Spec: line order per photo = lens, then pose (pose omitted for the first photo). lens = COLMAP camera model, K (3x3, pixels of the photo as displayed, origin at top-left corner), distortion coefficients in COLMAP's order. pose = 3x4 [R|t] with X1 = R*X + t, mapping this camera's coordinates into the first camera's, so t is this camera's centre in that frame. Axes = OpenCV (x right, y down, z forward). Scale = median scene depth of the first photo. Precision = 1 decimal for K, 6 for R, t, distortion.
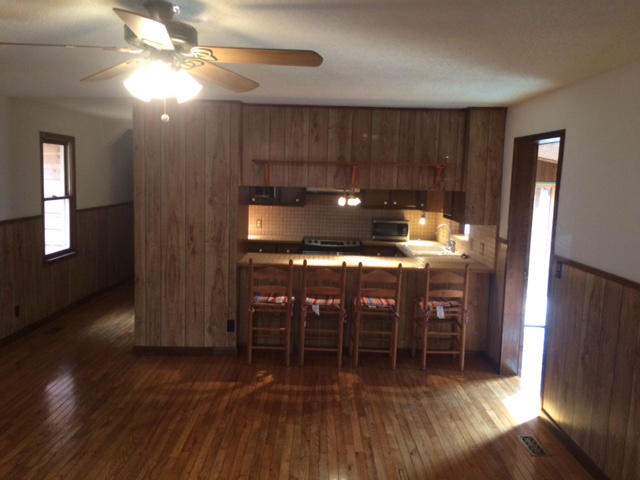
lens RADIAL K [[550.3, 0, 320.8], [0, 550.3, 240.8], [0, 0, 1]] dist [0.012037, 0.013778]
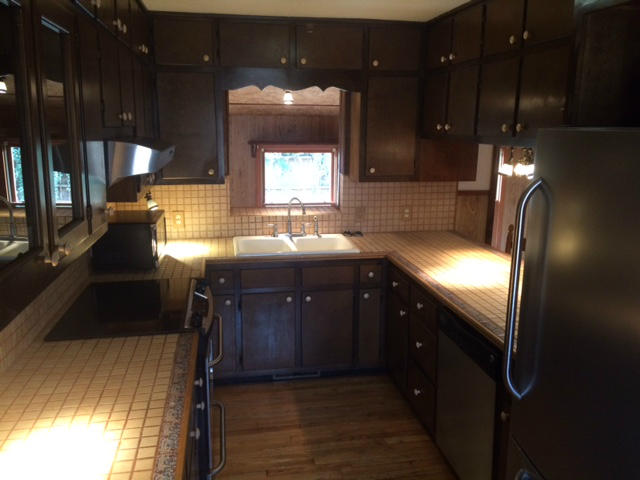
lens RADIAL K [[550.3, 0, 320.5], [0, 550.3, 239.4], [0, 0, 1]] dist [0.012037, 0.013778]
pose [[-0.179105, -0.234243, 0.955537, -0.459359], [0.100038, 0.961872, 0.254547, -0.169011], [-0.978731, 0.141180, -0.148843, 1.326831]]
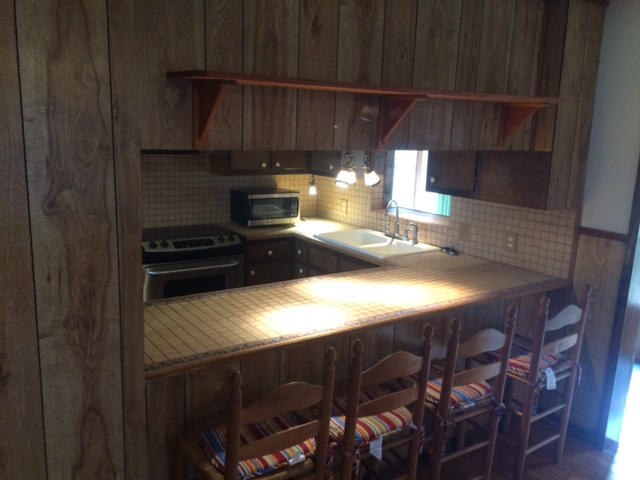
lens RADIAL K [[550.3, 0, 317.9], [0, 550.3, 238.4], [0, 0, 1]] dist [0.012037, 0.013778]
pose [[0.826610, -0.111425, 0.551635, -0.243665], [0.054699, 0.991470, 0.118303, -0.080155], [-0.560111, -0.067617, 0.825653, 0.657145]]
